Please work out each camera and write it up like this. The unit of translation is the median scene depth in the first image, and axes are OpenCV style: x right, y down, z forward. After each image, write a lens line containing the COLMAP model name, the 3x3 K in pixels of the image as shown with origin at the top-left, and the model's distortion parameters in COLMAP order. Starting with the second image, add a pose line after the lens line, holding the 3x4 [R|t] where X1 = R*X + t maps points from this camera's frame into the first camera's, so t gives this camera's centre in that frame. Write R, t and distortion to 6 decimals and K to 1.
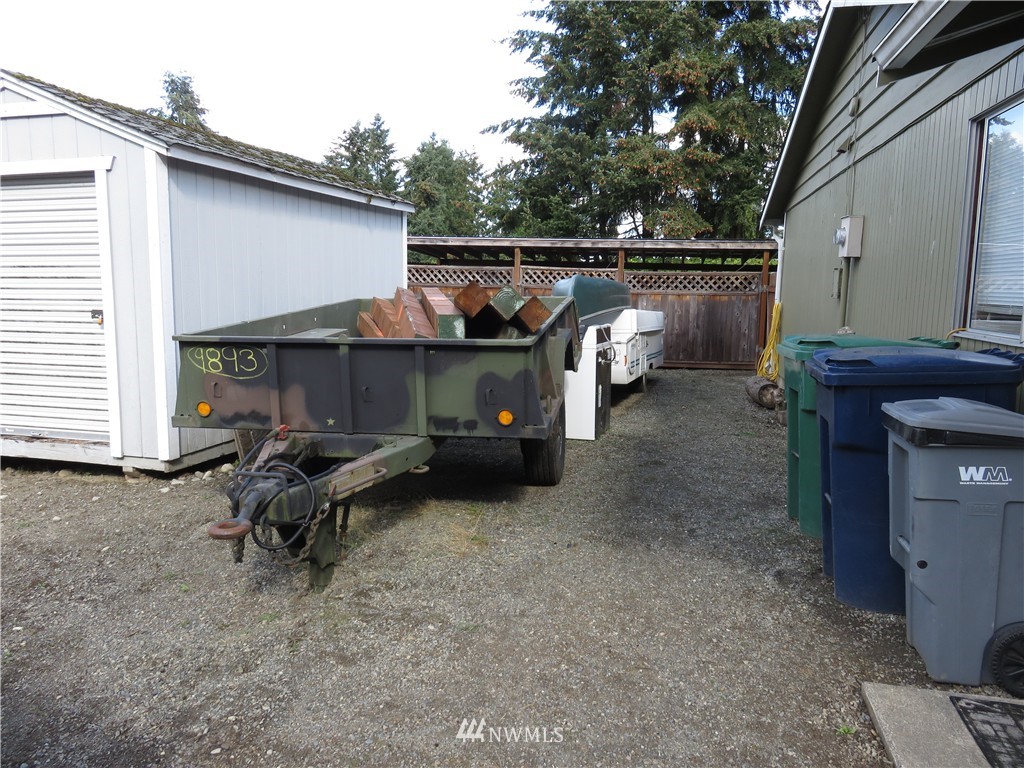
lens RADIAL K [[755.8, 0, 511.5], [0, 755.8, 385.1], [0, 0, 1]] dist [-0.003049, 0.002352]
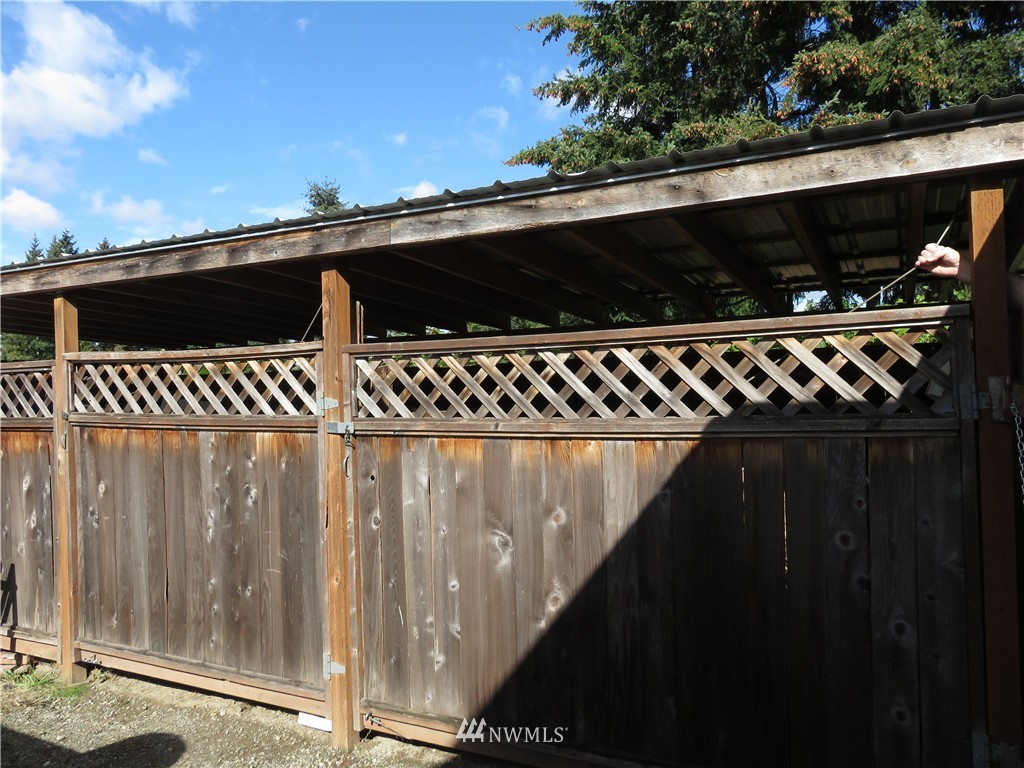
lens RADIAL K [[755.8, 0, 511.2], [0, 755.8, 384.6], [0, 0, 1]] dist [-0.003049, 0.002352]
pose [[0.966222, -0.035060, -0.255315, 0.263930], [0.000915, 0.991163, -0.132643, -0.105485], [0.257710, 0.127929, 0.957716, 0.784615]]
